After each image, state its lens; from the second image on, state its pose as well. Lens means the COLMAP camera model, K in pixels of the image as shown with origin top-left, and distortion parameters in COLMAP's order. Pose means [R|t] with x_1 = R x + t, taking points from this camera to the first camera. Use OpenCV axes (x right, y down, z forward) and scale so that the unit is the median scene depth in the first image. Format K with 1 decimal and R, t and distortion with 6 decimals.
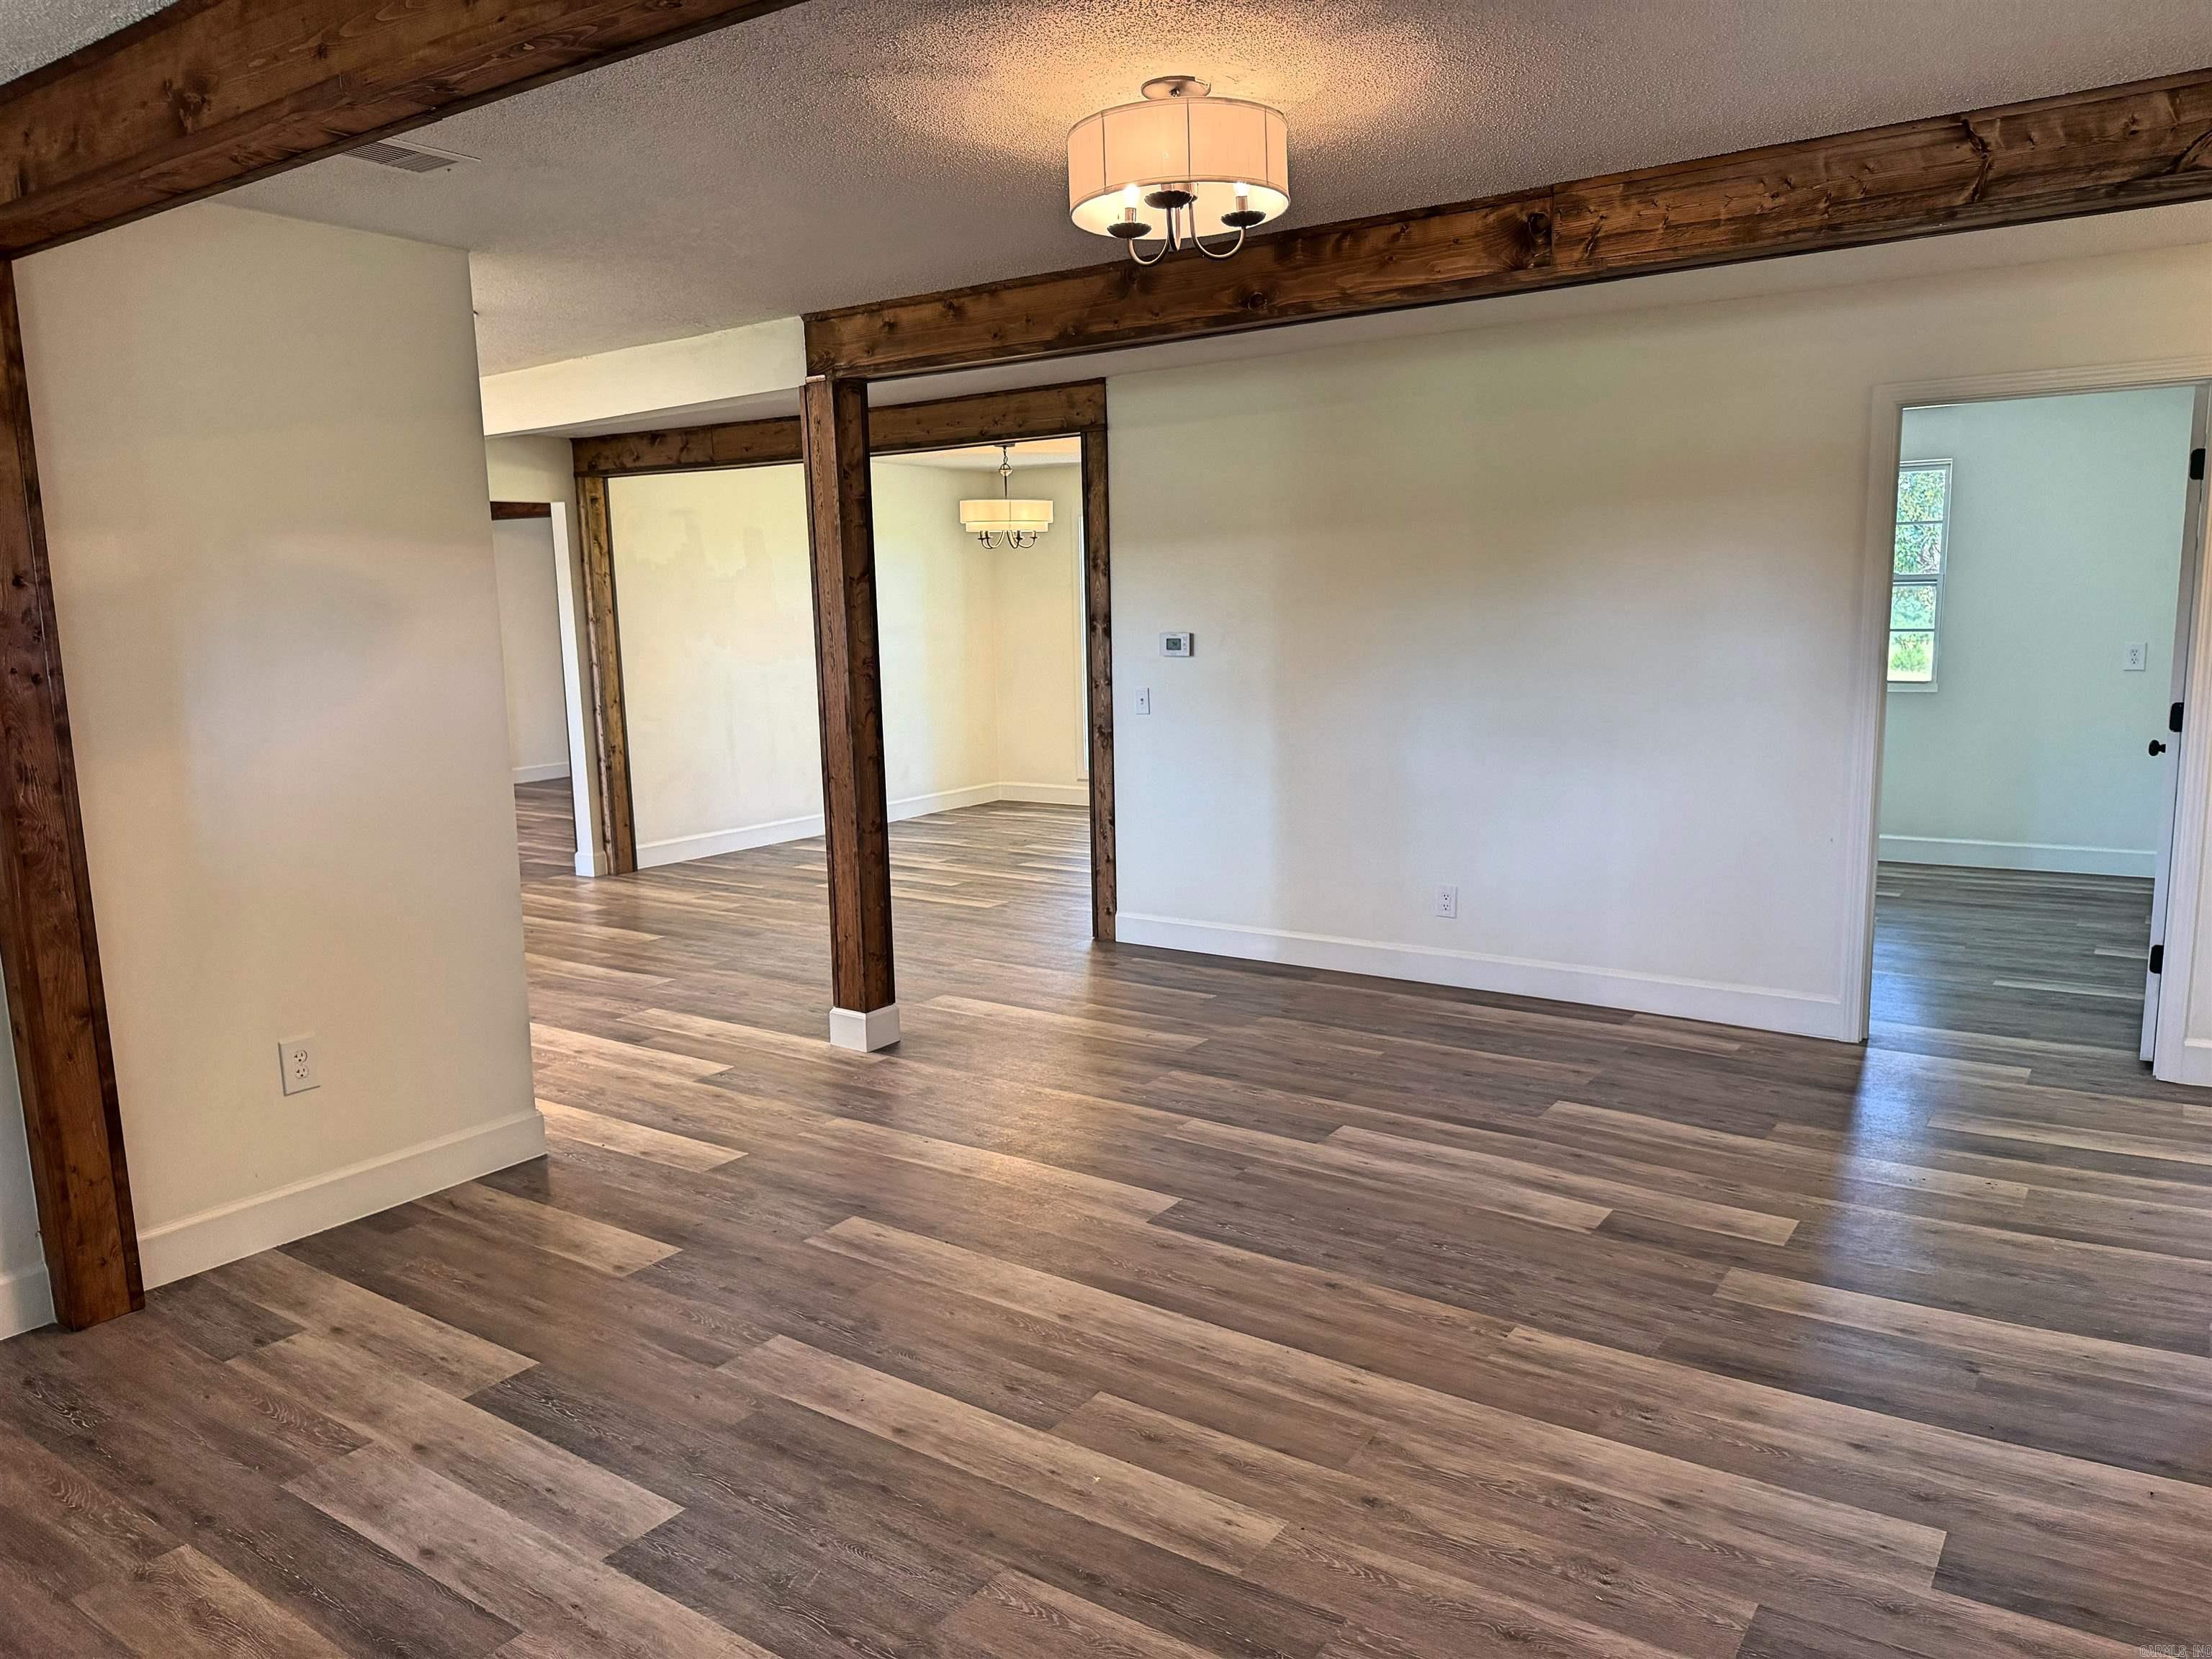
lens RADIAL K [[1564.7, 0, 1106.4], [0, 1564.7, 842.8], [0, 0, 1]] dist [0.049900, -0.060289]
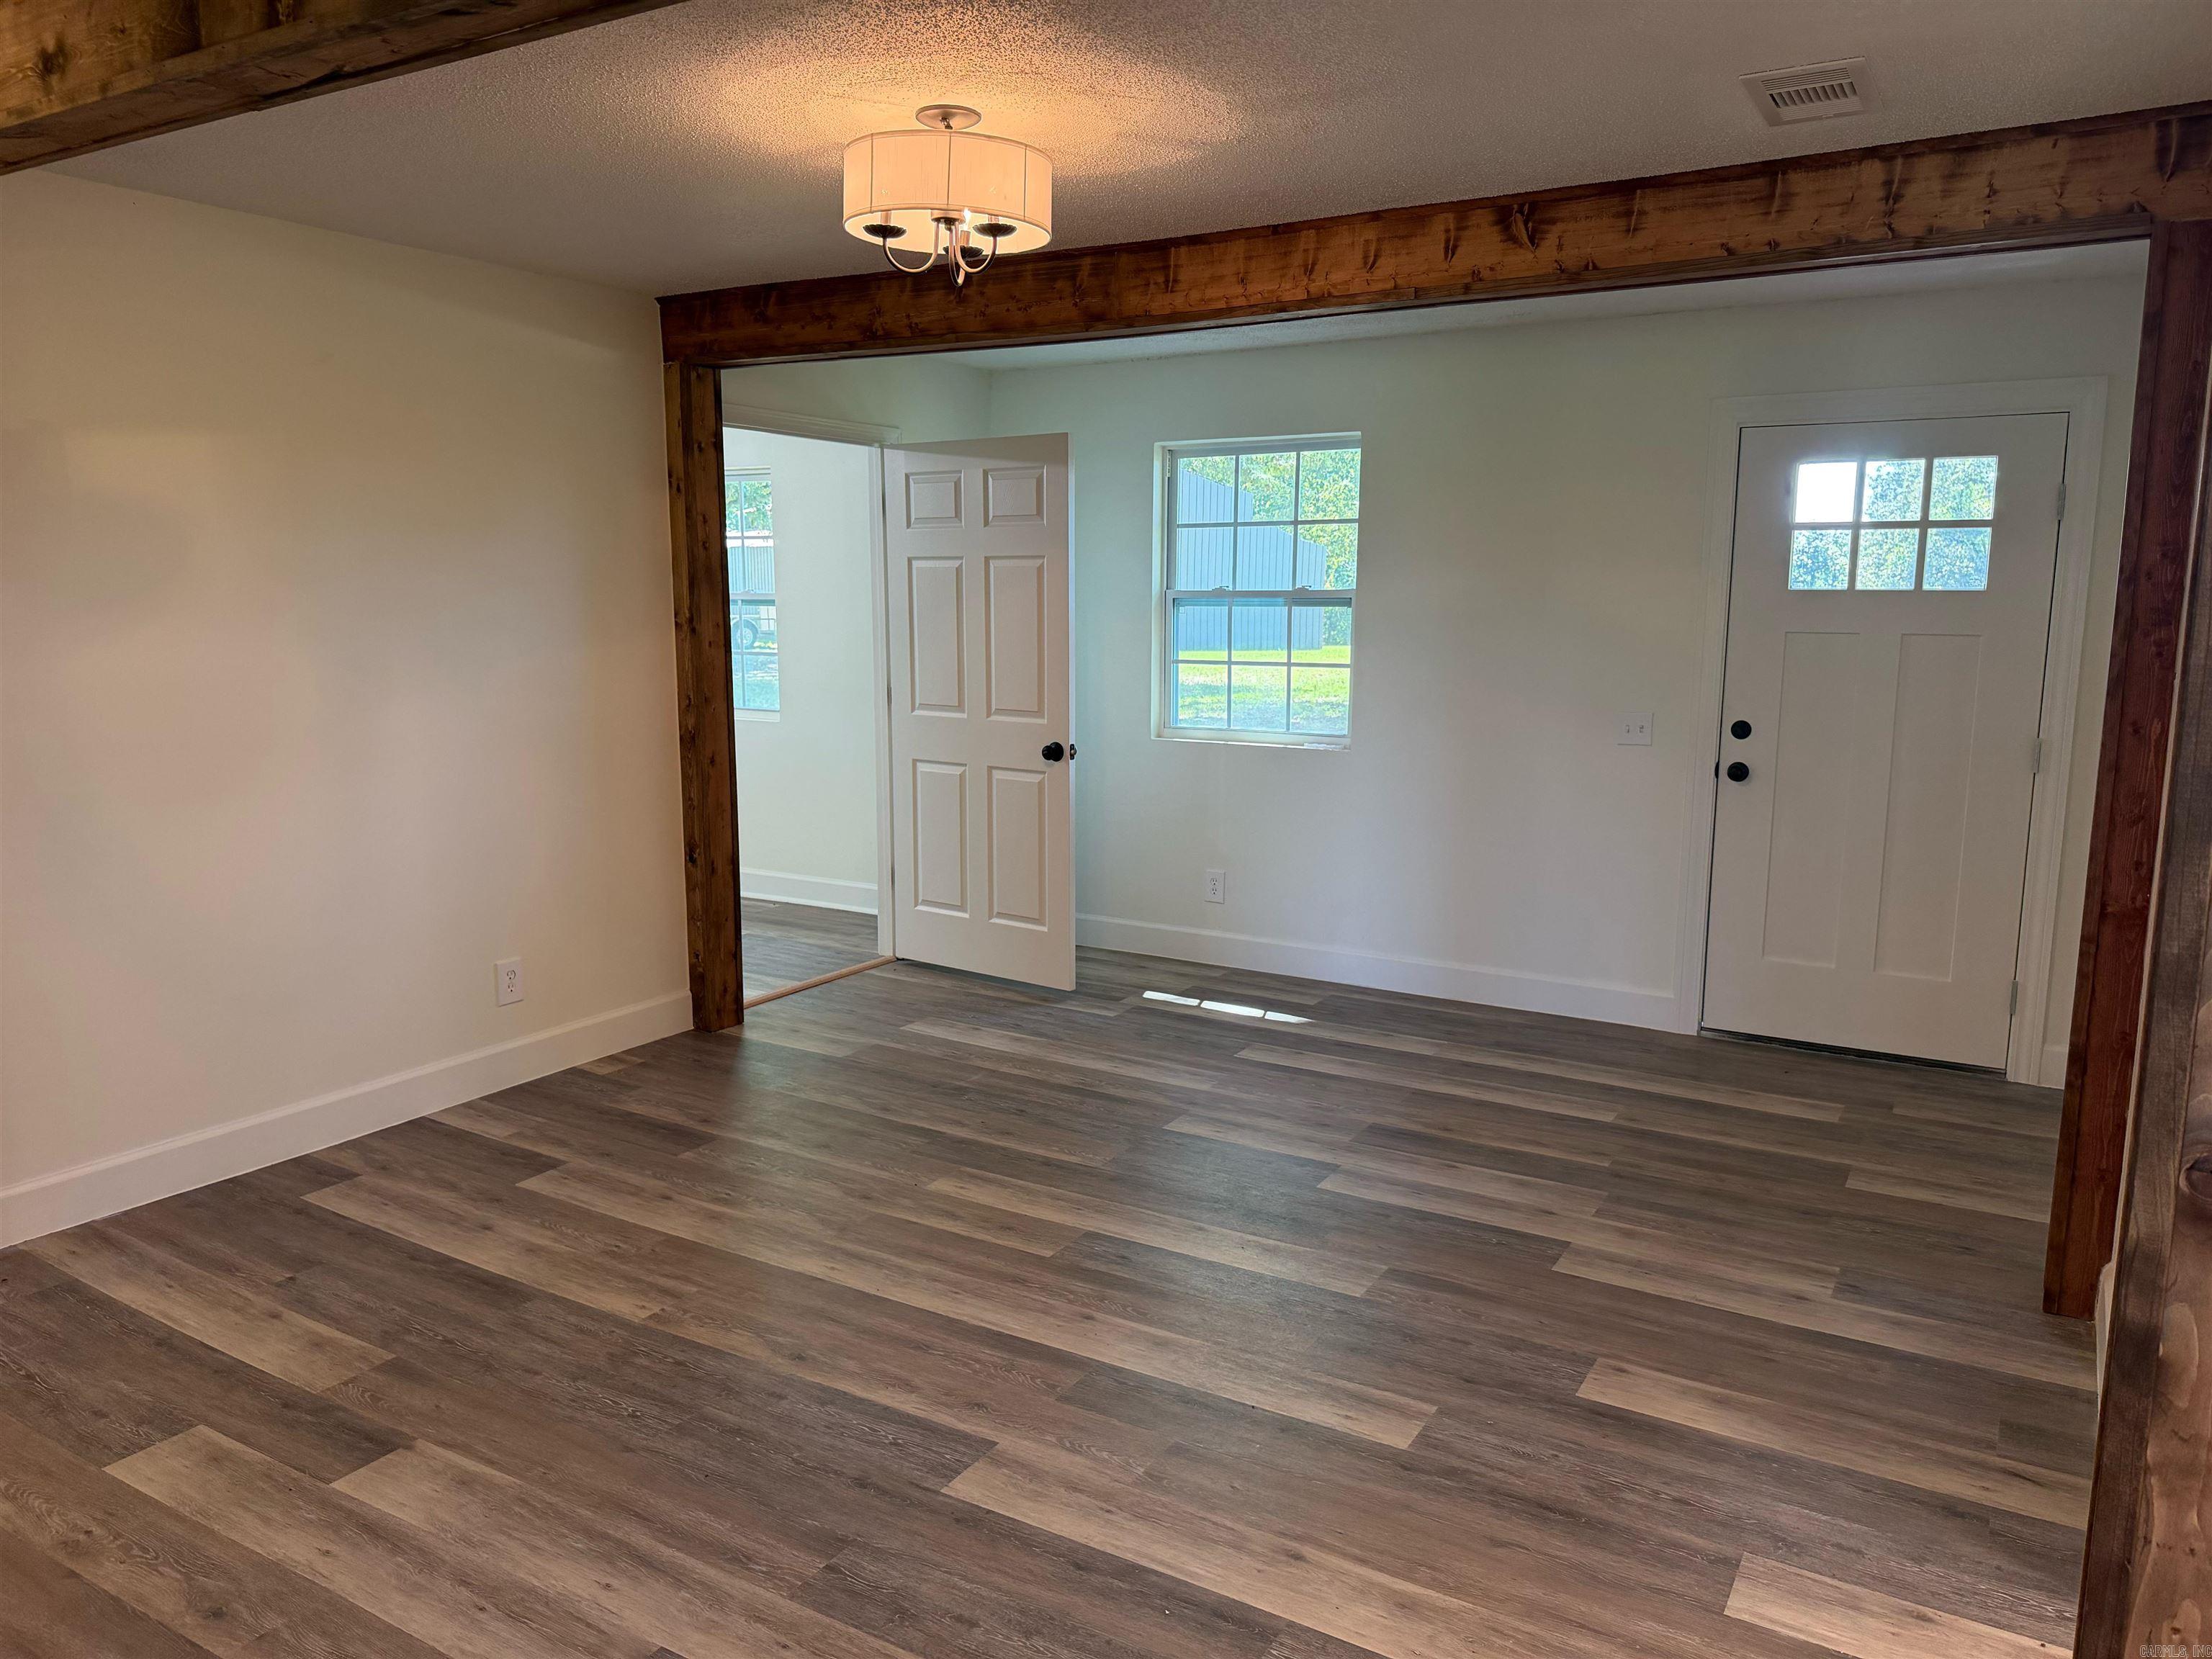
lens RADIAL K [[1564.7, 0, 1106.3], [0, 1564.7, 839.0], [0, 0, 1]] dist [0.049900, -0.060289]
pose [[-0.998046, 0.029083, -0.055312, 0.008624], [0.010457, 0.950348, 0.311012, -0.302940], [0.061610, 0.309826, -0.948795, 1.900841]]
